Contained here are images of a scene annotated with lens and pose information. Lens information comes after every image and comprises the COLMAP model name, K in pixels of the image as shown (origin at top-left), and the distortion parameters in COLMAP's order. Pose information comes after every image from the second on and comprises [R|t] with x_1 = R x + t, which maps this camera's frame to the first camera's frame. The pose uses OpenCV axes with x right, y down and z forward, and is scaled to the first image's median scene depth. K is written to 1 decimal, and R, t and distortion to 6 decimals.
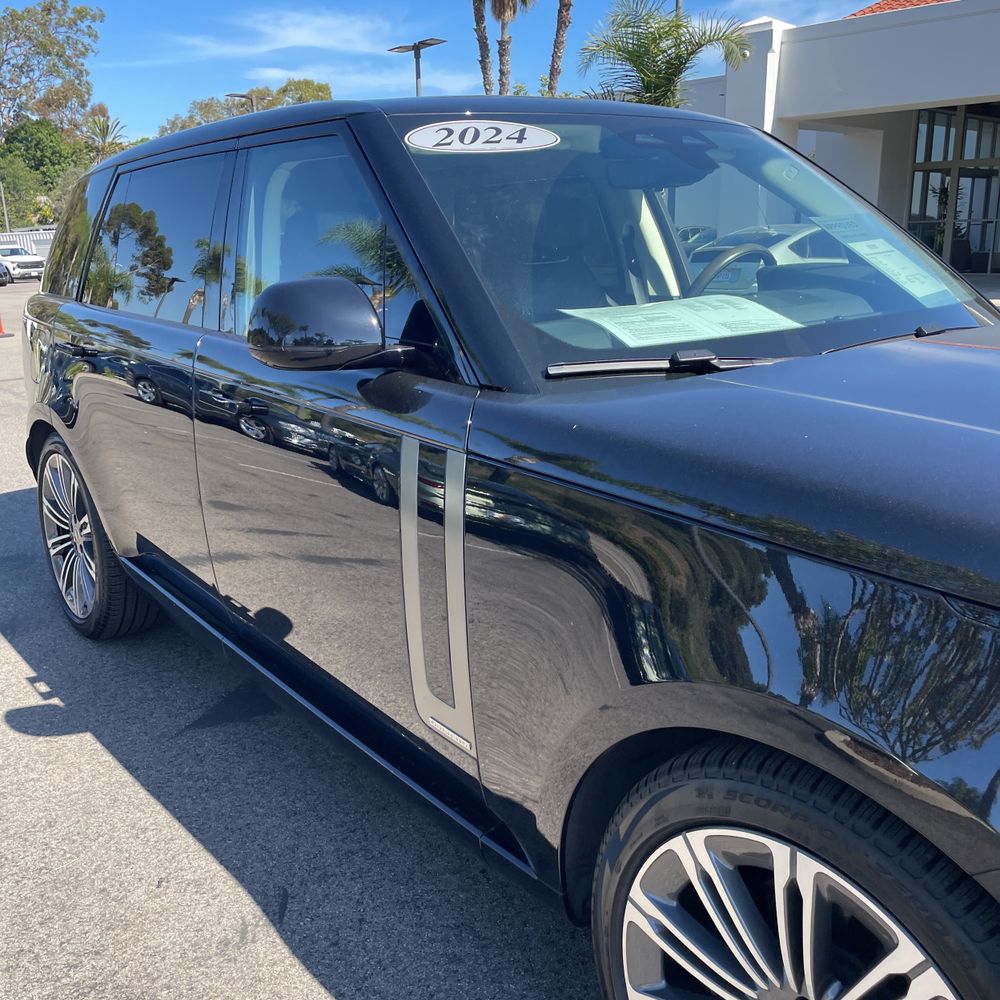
lens RADIAL K [[1021.6, 0, 494.1], [0, 1021.6, 505.7], [0, 0, 1]] dist [0.026115, 0.000000]
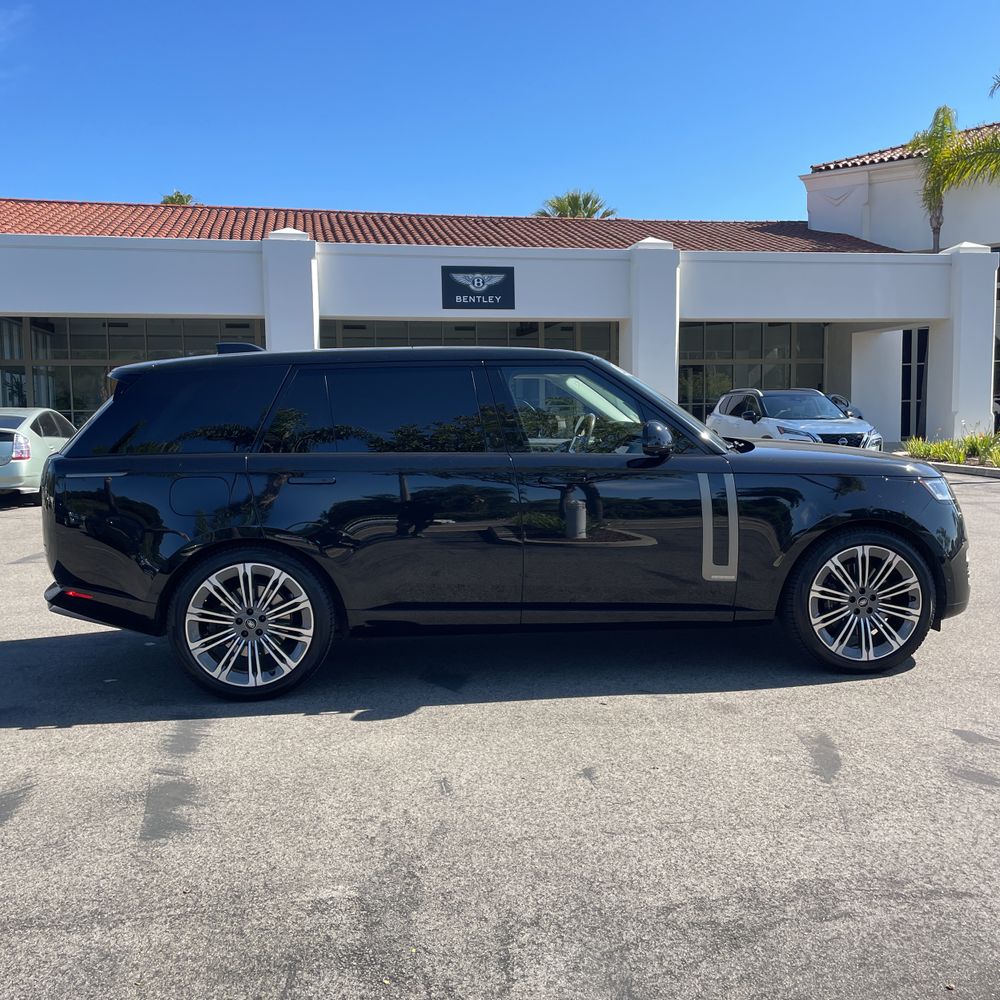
lens RADIAL K [[1021.6, 0, 509.8], [0, 1021.6, 502.9], [0, 0, 1]] dist [0.026115, 0.000000]
pose [[0.529681, -0.072901, 0.845058, -0.706041], [0.224516, 0.972813, -0.056805, 0.013985], [-0.817943, 0.219818, 0.531648, -0.013808]]
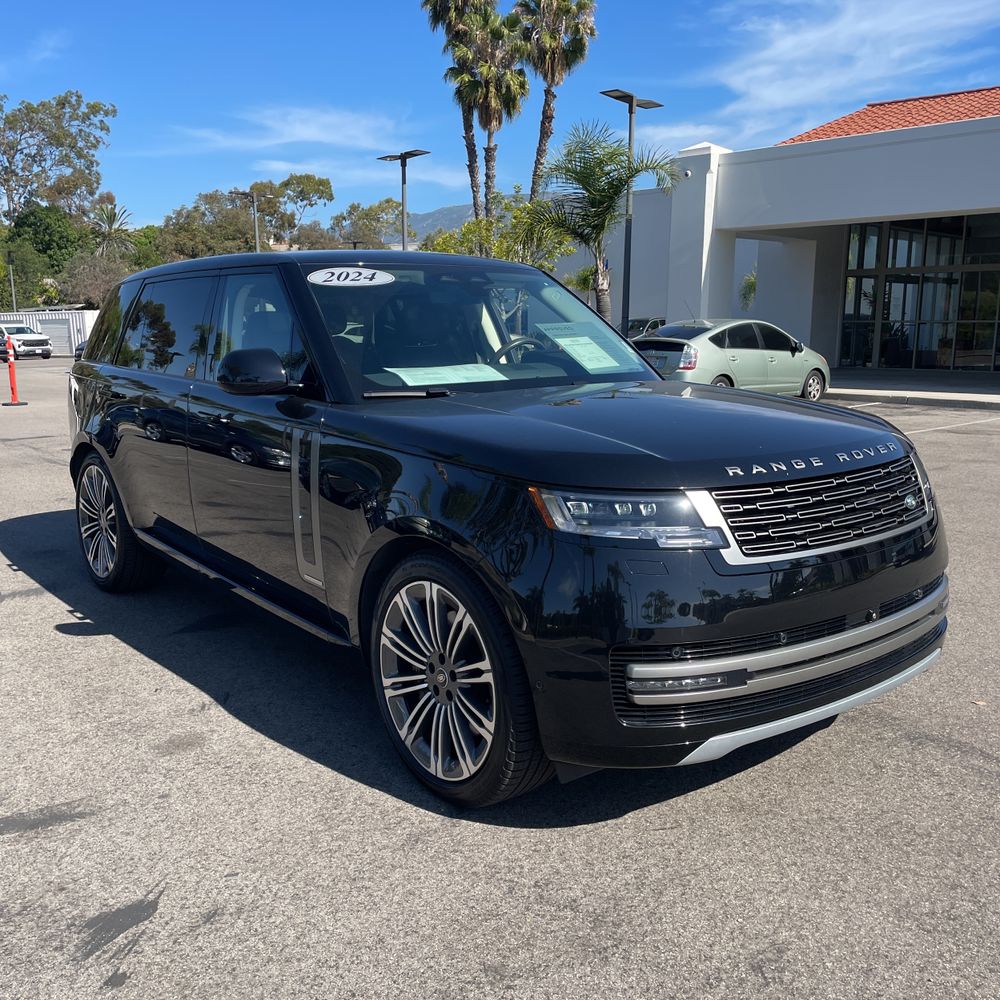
lens RADIAL K [[1021.6, 0, 508.7], [0, 1021.6, 499.6], [0, 0, 1]] dist [0.026115, 0.000000]
pose [[0.999625, 0.017355, 0.021187, 0.074821], [-0.015423, 0.995986, -0.088175, 0.062009], [-0.022632, 0.087815, 0.995880, -0.252236]]
